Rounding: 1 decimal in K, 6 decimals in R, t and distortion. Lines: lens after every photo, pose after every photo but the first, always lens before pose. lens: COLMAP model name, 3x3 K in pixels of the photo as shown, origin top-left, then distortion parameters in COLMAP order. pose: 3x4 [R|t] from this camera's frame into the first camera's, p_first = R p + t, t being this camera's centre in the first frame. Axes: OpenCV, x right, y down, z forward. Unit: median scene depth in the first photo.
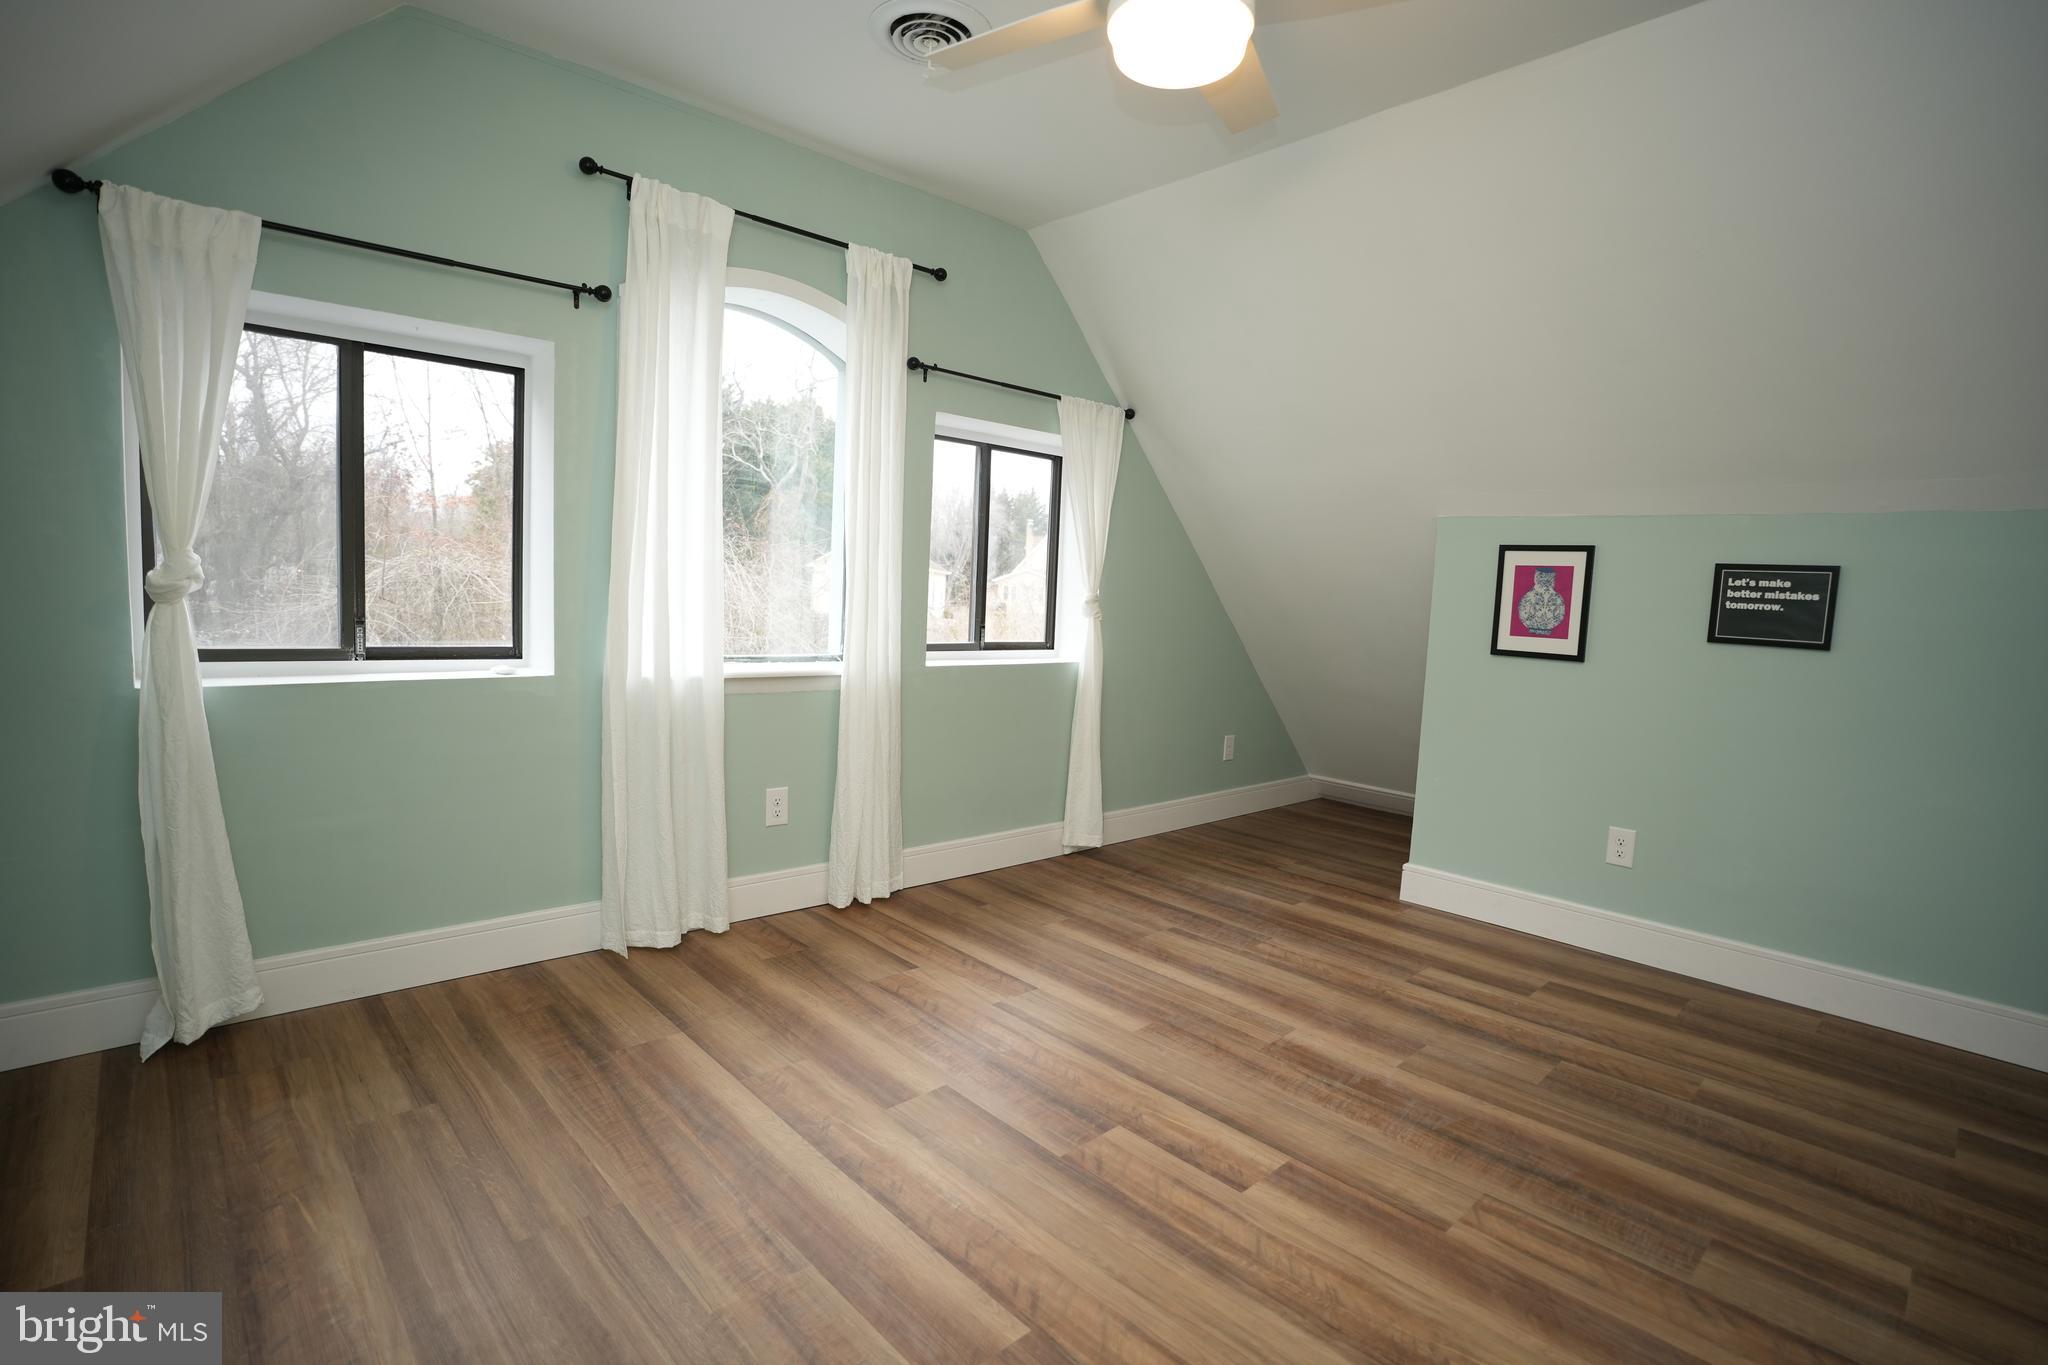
lens RADIAL K [[941.0, 0, 1014.6], [0, 941.0, 689.6], [0, 0, 1]] dist [-0.072436, 0.018941]
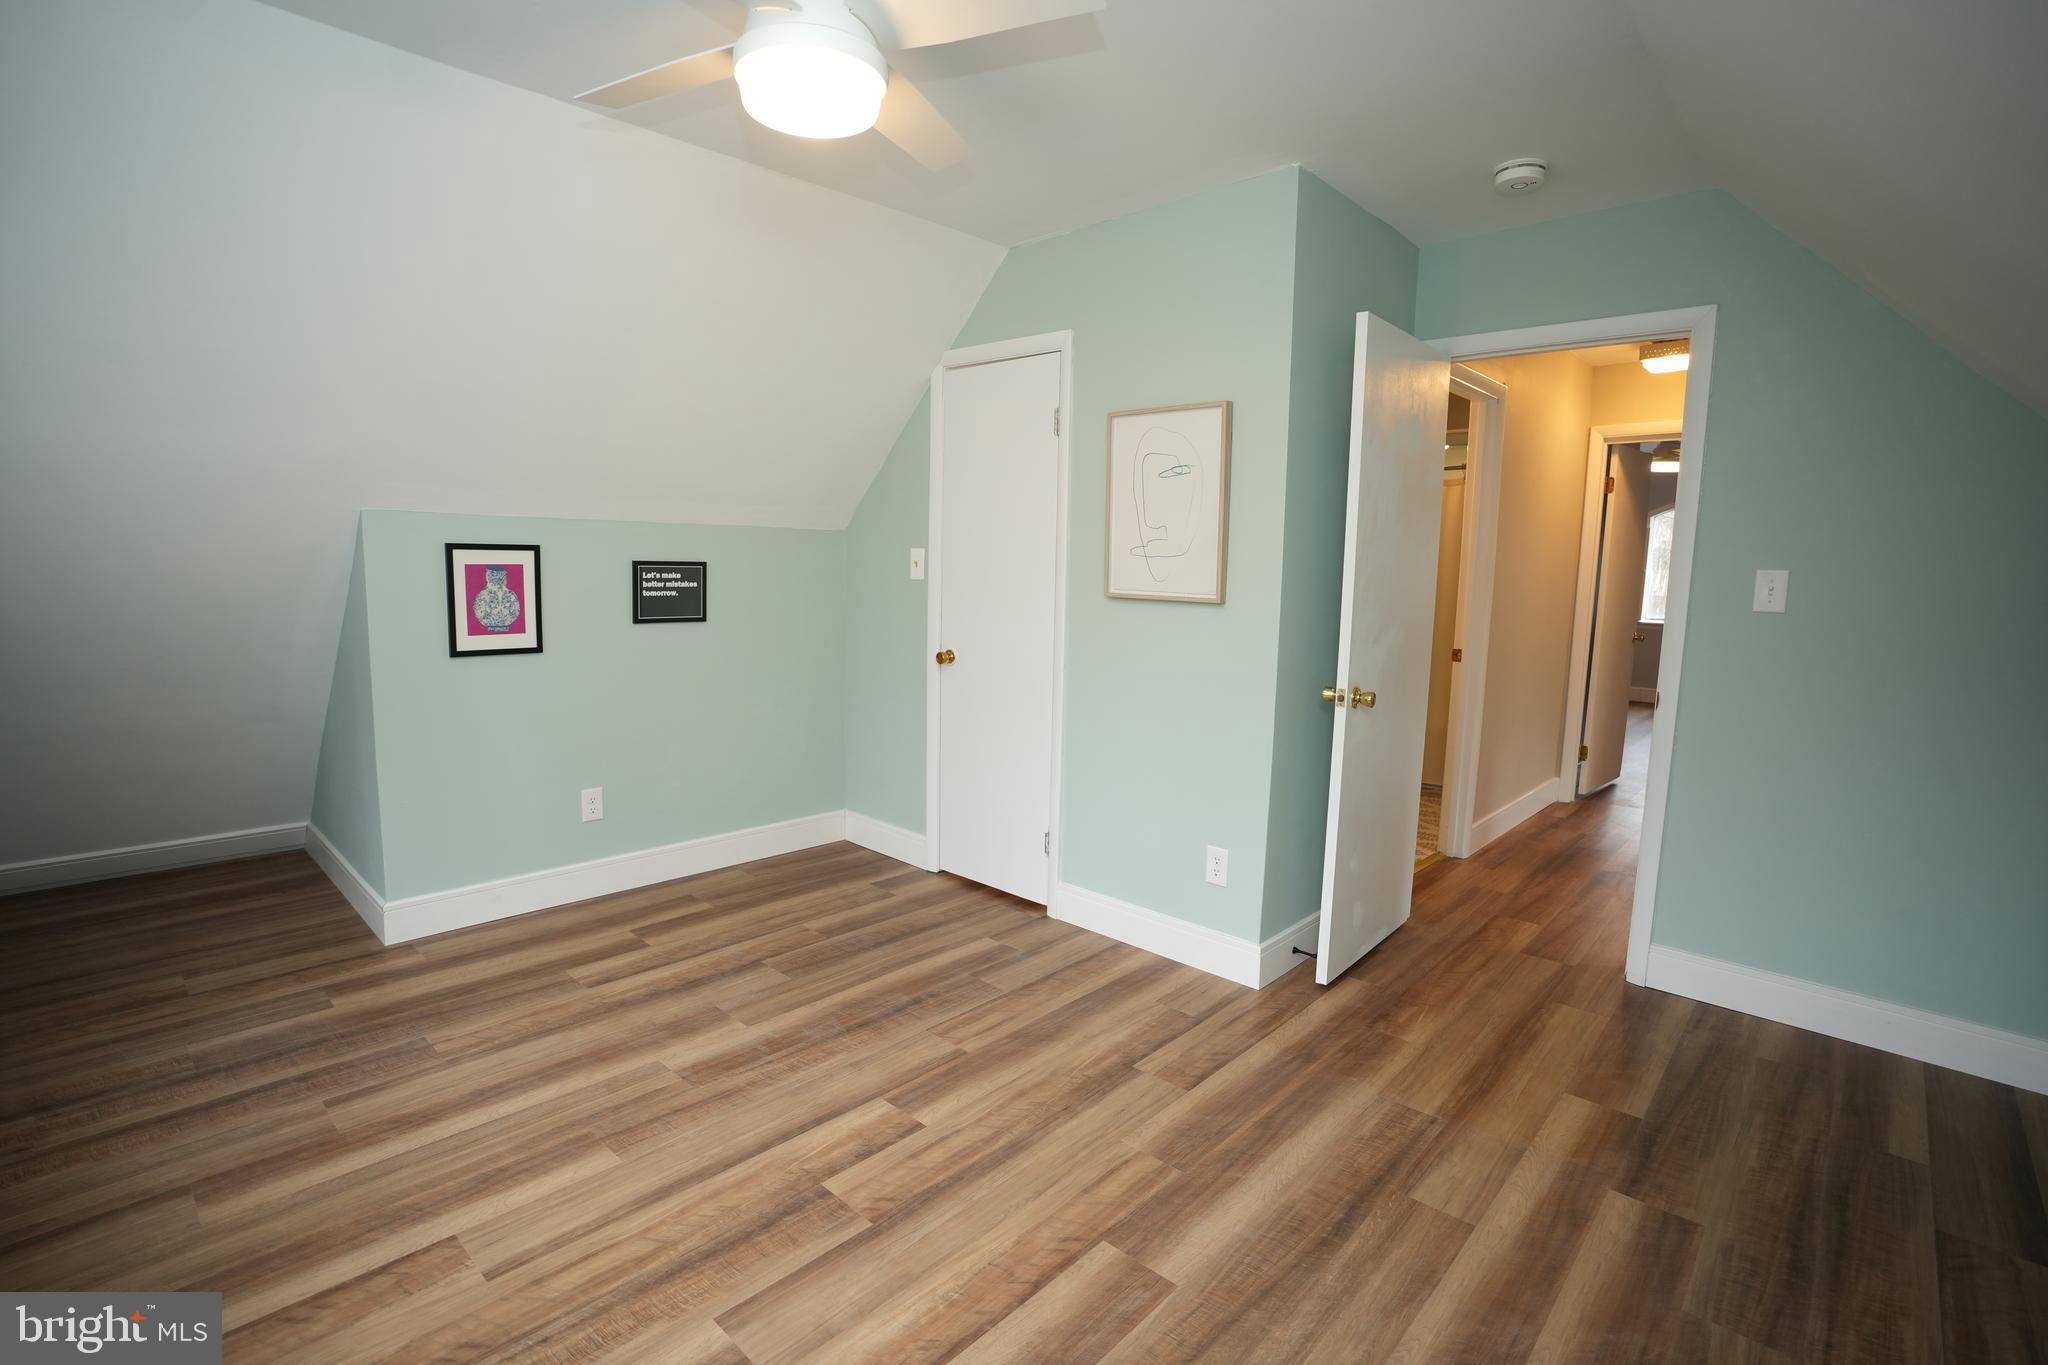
lens RADIAL K [[941.0, 0, 1026.7], [0, 941.0, 686.3], [0, 0, 1]] dist [-0.072436, 0.018941]
pose [[-0.061409, -0.174636, 0.982716, -0.550608], [0.080975, 0.980457, 0.179295, -0.155731], [-0.994823, 0.090586, -0.046068, 0.536120]]
